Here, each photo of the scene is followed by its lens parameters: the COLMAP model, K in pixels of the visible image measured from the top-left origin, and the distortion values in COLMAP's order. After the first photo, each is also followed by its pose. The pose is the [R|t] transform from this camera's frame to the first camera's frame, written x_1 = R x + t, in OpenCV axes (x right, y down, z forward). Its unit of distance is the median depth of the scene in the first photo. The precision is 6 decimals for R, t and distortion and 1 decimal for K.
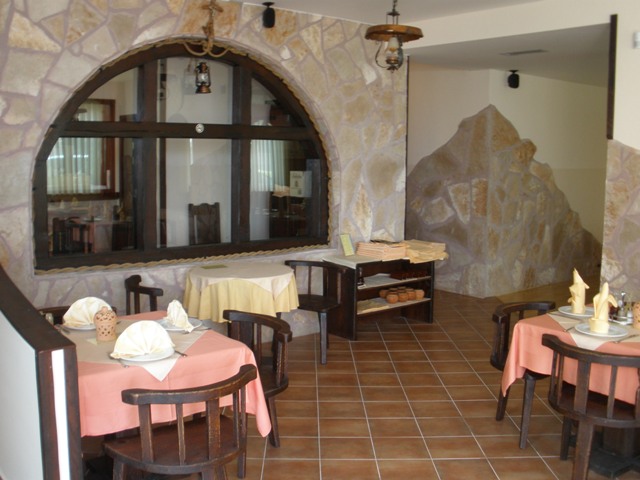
lens RADIAL K [[700.9, 0, 319.2], [0, 700.9, 234.4], [0, 0, 1]] dist [-0.173899, 0.000000]
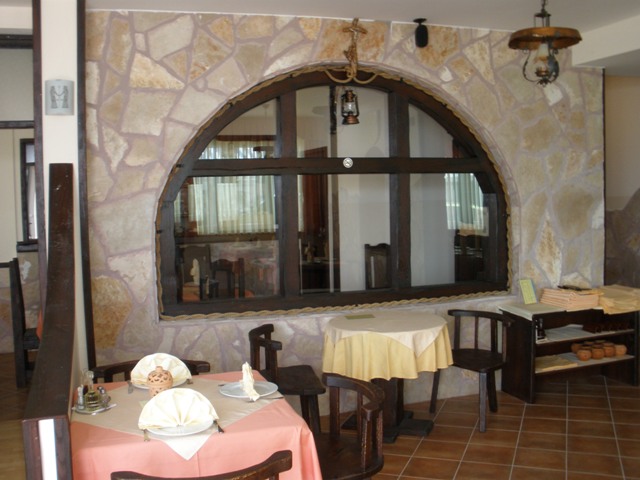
lens RADIAL K [[700.9, 0, 321.0], [0, 700.9, 242.3], [0, 0, 1]] dist [-0.173899, 0.000000]
pose [[0.934883, -0.005806, -0.354908, 0.120539], [-0.007647, 0.999305, -0.036490, -0.014985], [0.354874, 0.036828, 0.934189, 0.134910]]
